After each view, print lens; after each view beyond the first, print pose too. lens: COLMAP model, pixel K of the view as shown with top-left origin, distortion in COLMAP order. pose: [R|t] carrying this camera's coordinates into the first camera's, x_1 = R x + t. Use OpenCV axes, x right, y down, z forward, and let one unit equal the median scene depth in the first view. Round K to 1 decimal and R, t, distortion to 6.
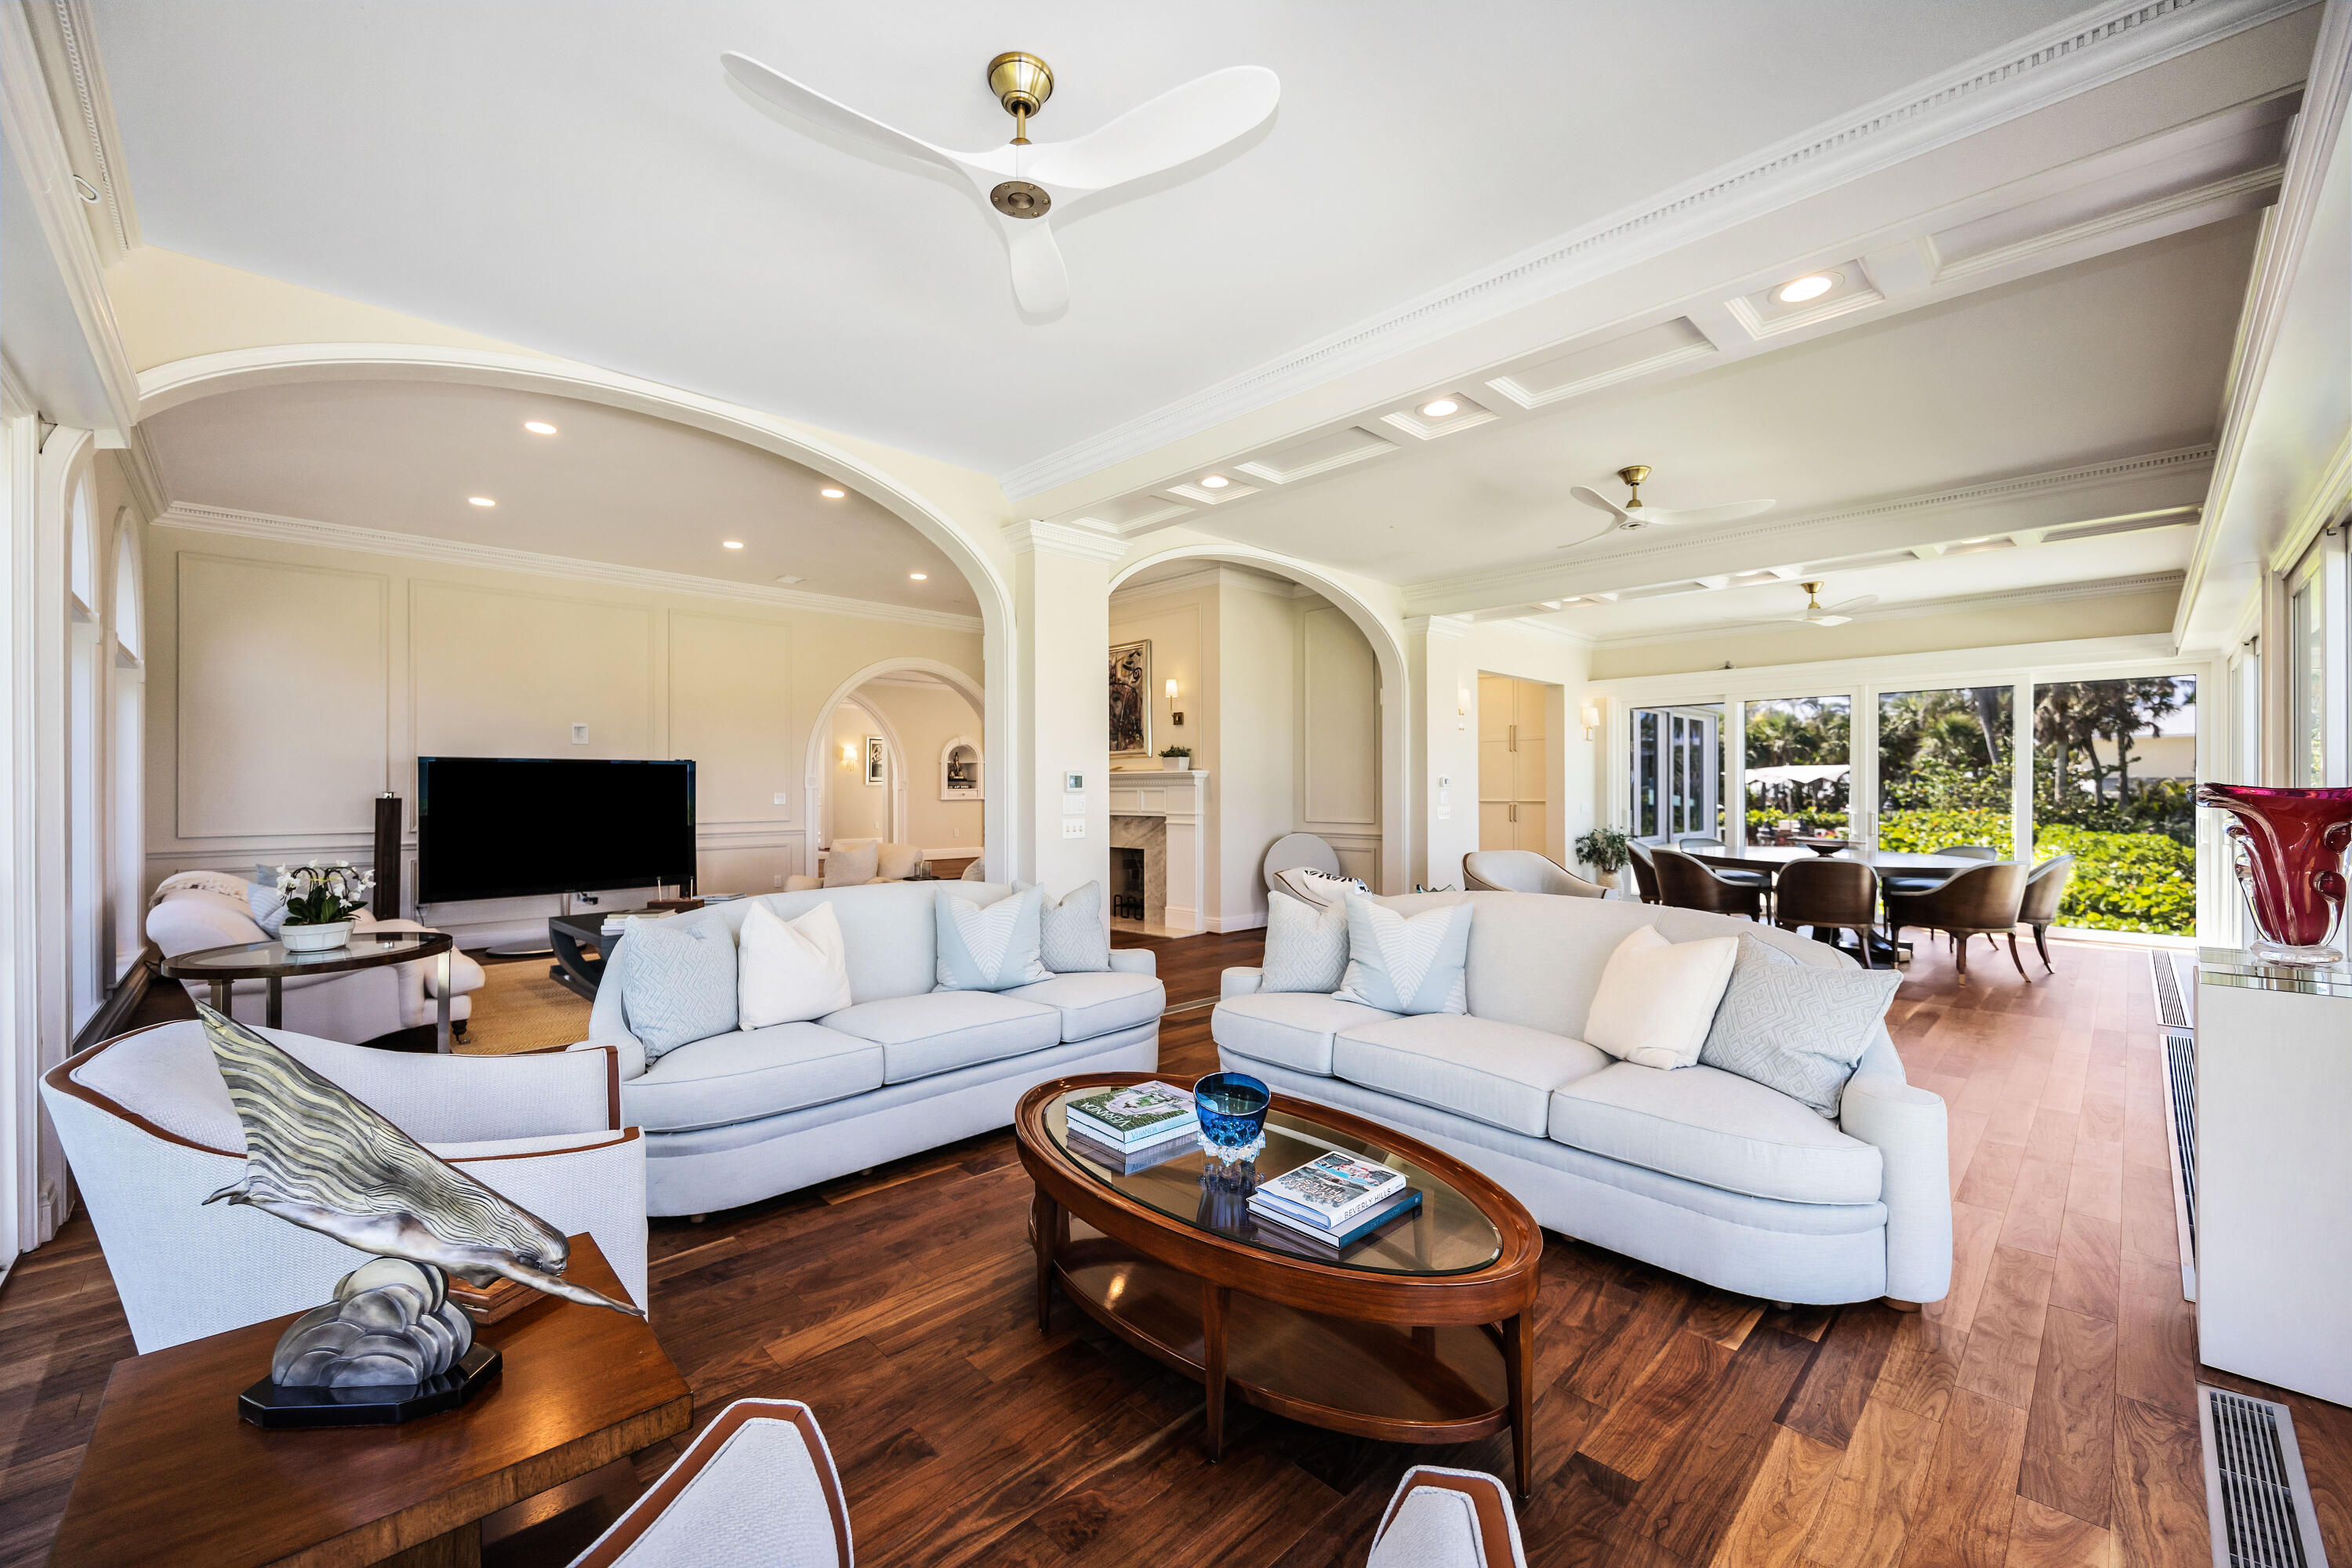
lens RADIAL K [[949.3, 0, 1158.2], [0, 949.3, 785.3], [0, 0, 1]] dist [-0.004546, -0.000134]
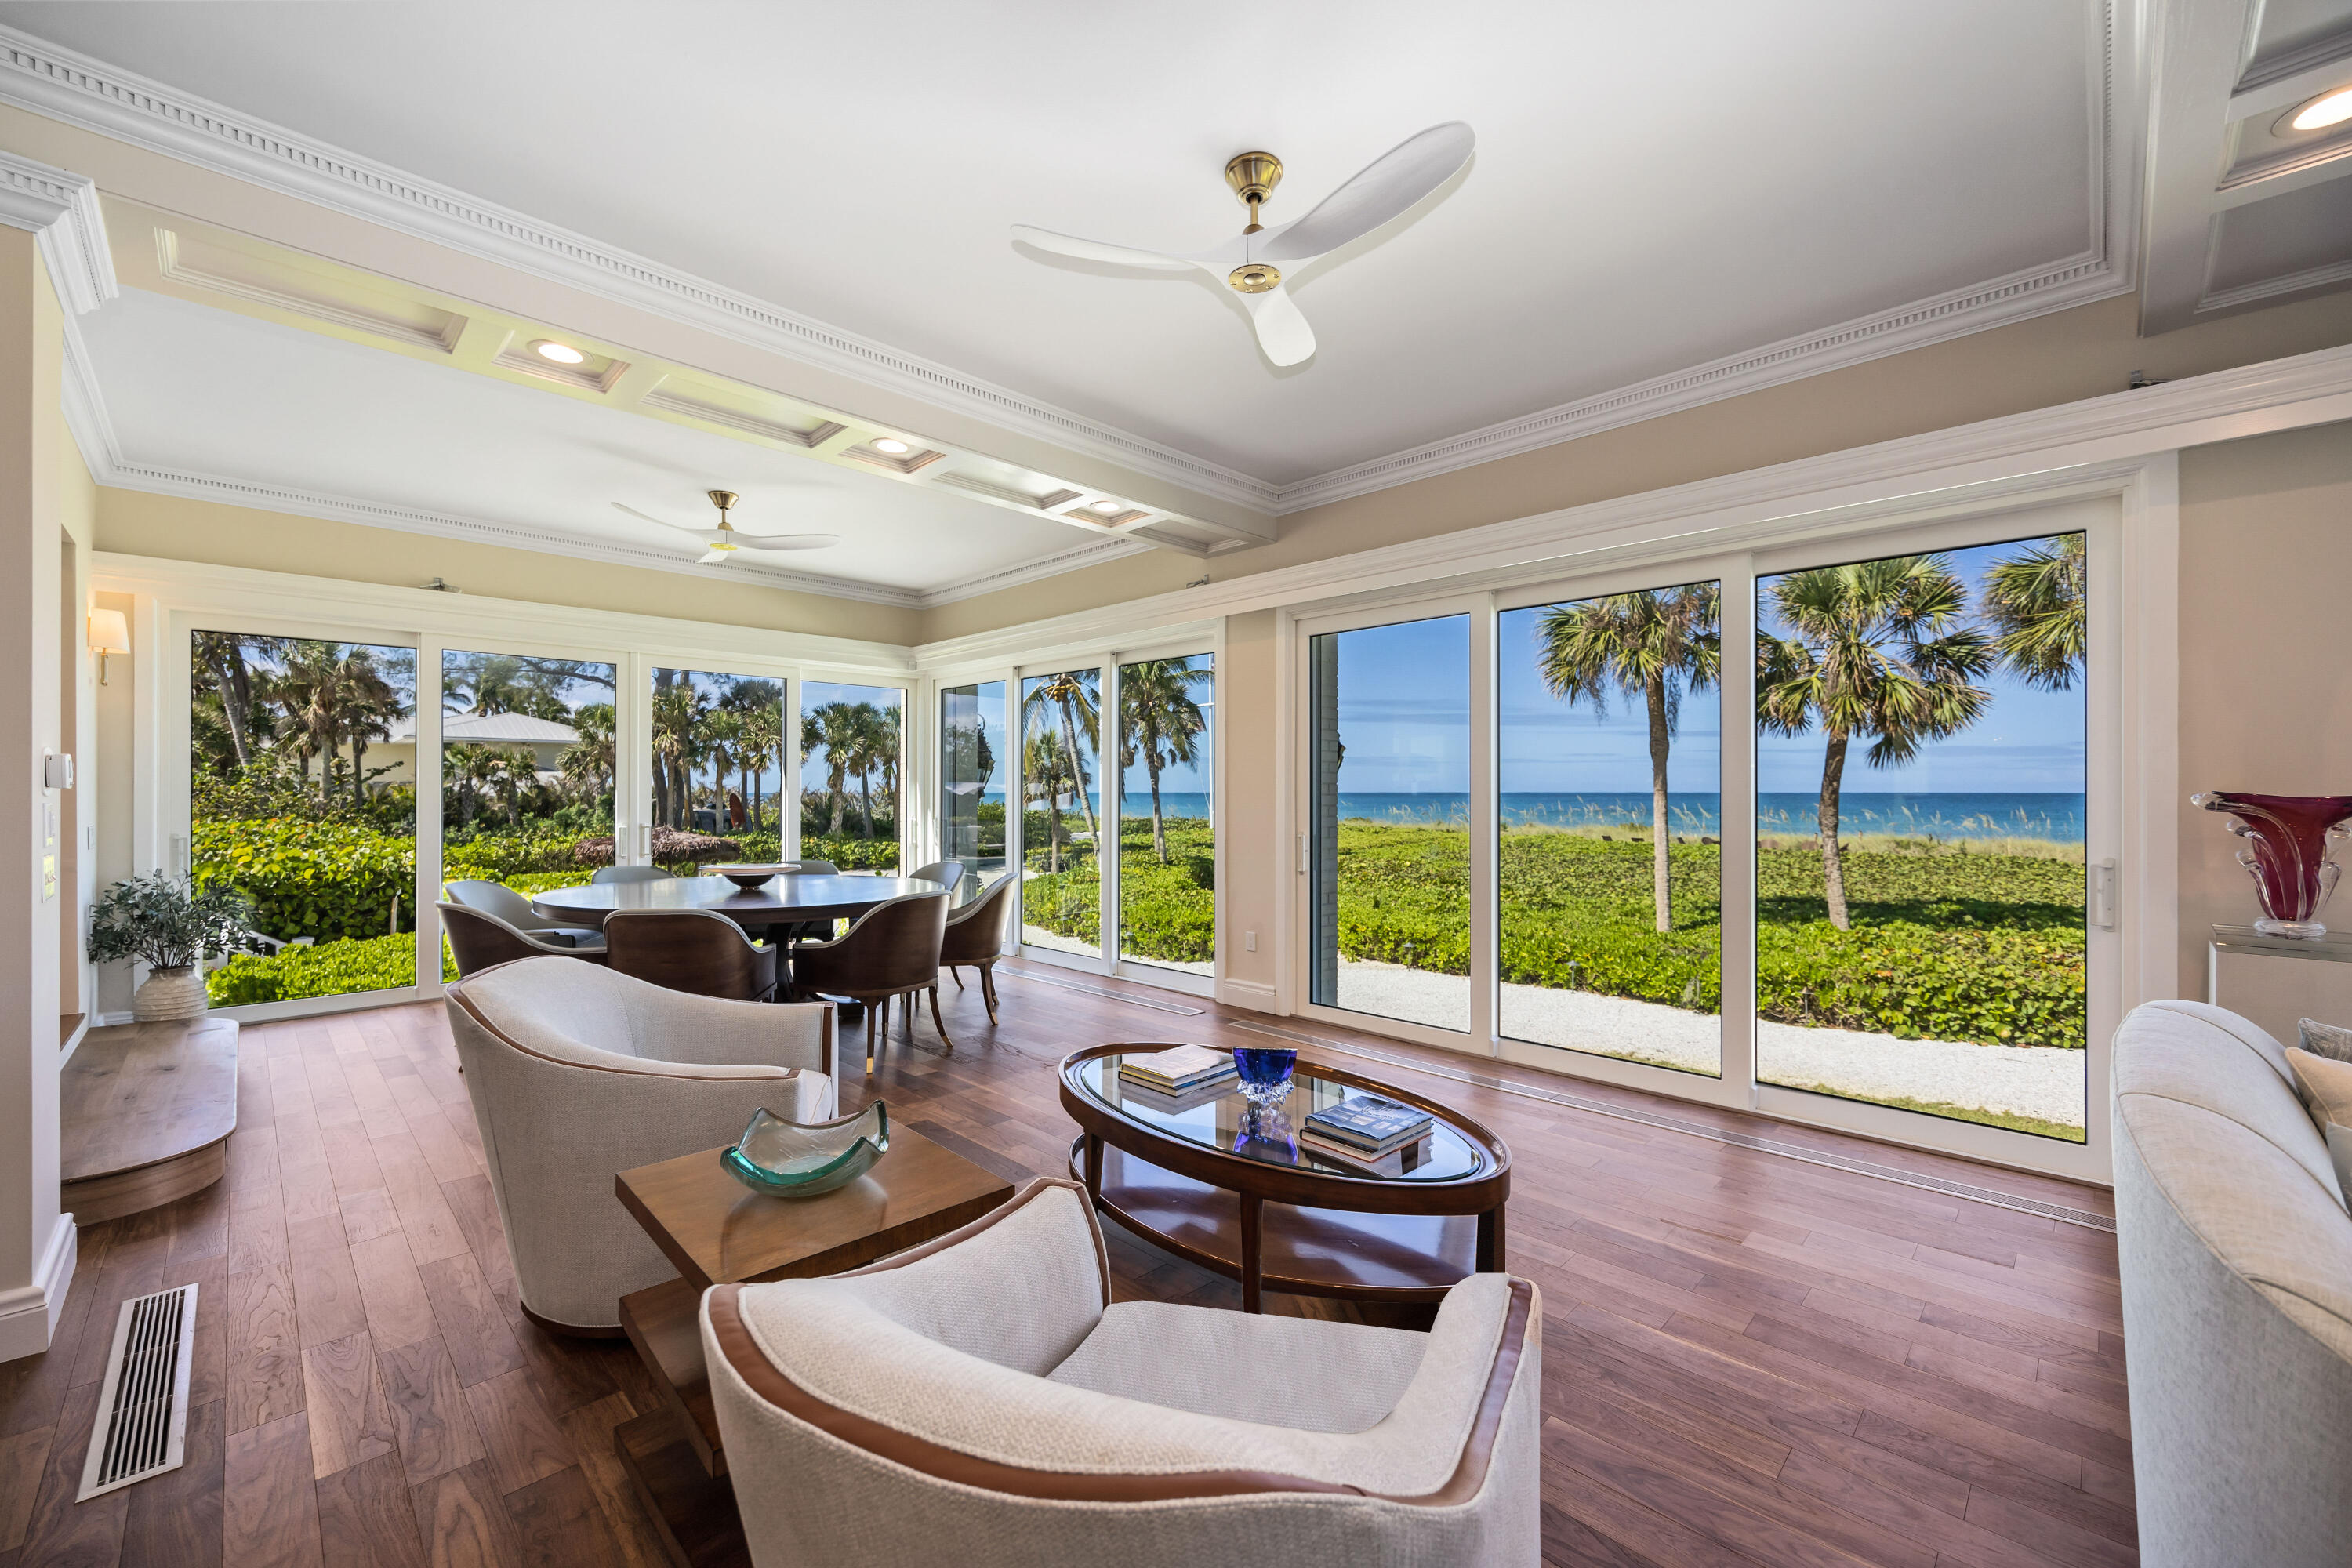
lens RADIAL K [[949.3, 0, 1165.9], [0, 949.3, 783.8], [0, 0, 1]] dist [-0.004546, -0.000134]
pose [[-0.011582, 0.010274, 0.999880, 0.000839], [-0.005281, 0.999933, -0.010336, 0.000660], [-0.999919, -0.005400, -0.011527, 0.205764]]
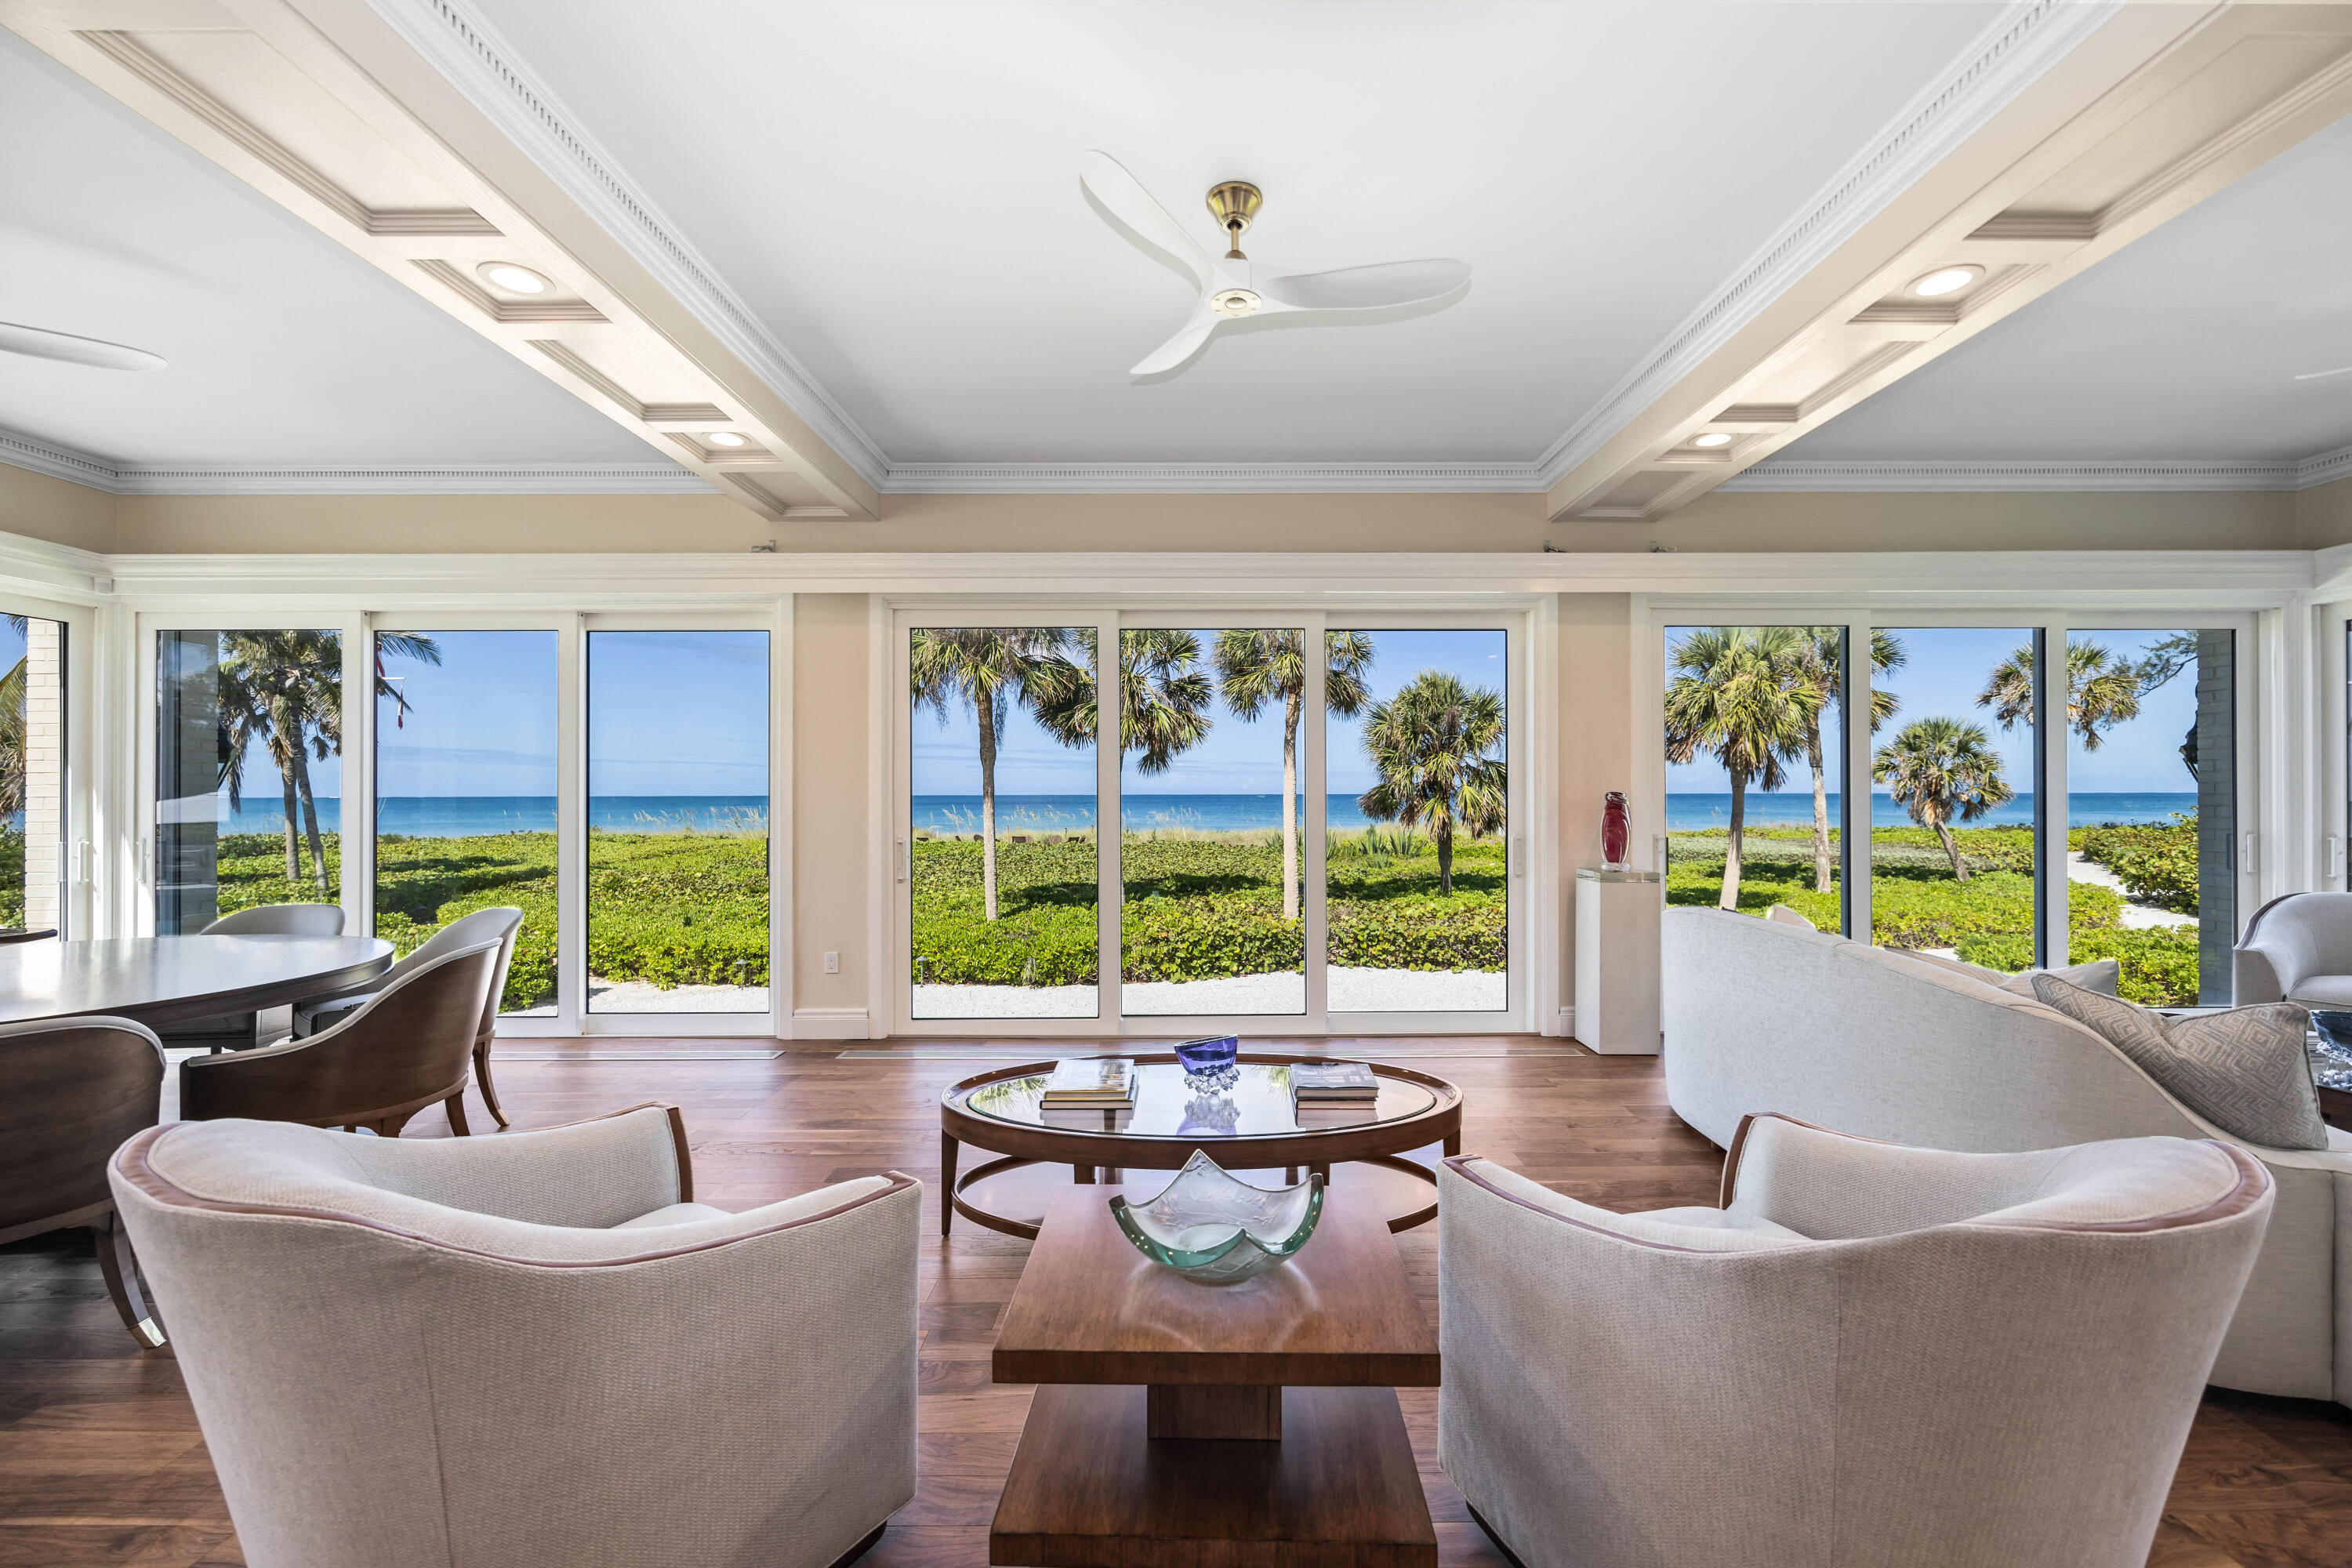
lens RADIAL K [[949.3, 0, 1214.3], [0, 949.3, 800.0], [0, 0, 1]] dist [-0.004546, -0.000134]
pose [[-0.722888, -0.000596, 0.690965, 0.028309], [0.000558, 0.999999, 0.001446, 0.000817], [-0.690965, 0.001430, -0.722886, 0.268667]]
